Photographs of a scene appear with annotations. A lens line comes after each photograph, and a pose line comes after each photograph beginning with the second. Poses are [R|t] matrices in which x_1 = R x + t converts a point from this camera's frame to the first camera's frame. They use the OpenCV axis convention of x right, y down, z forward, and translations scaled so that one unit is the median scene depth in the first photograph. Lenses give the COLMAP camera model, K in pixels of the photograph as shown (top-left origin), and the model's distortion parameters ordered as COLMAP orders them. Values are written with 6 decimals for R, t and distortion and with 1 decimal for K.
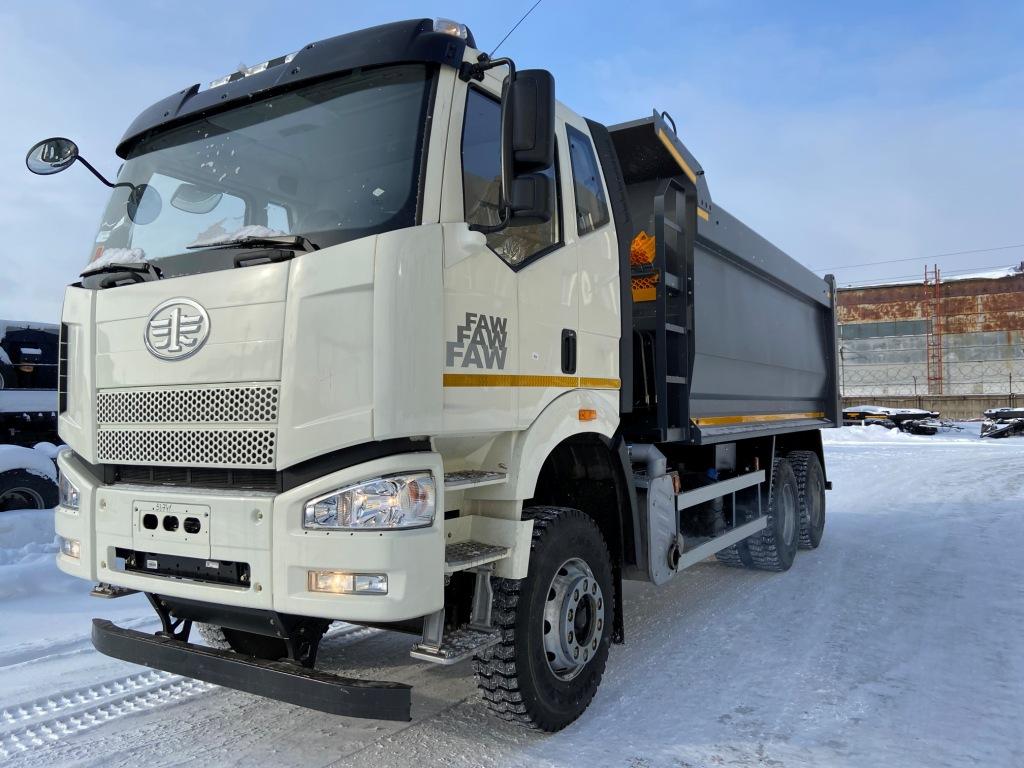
lens RADIAL K [[762.0, 0, 512.0], [0, 762.0, 384.0], [0, 0, 1]] dist [0.109888, -0.132585]
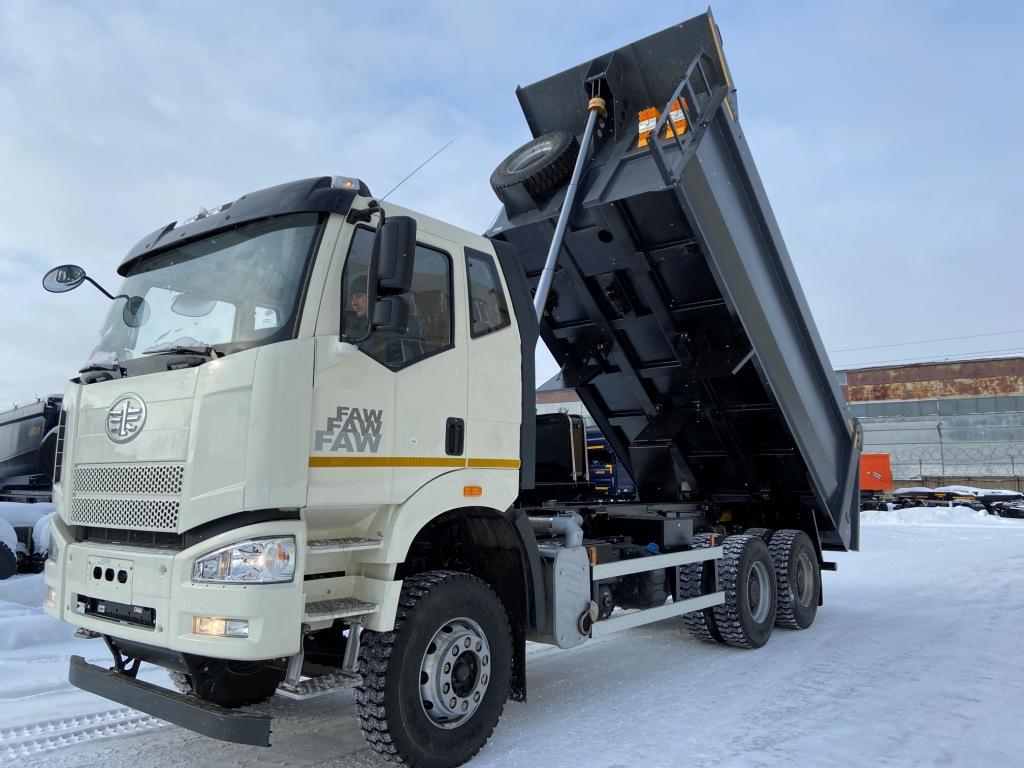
lens RADIAL K [[757.3, 0, 512.0], [0, 757.3, 384.0], [0, 0, 1]] dist [0.116093, -0.122296]
pose [[0.993015, 0.003629, -0.117931, 0.316396], [-0.014448, 0.995744, -0.091020, -0.018886], [0.117099, 0.092088, 0.988842, -0.165324]]
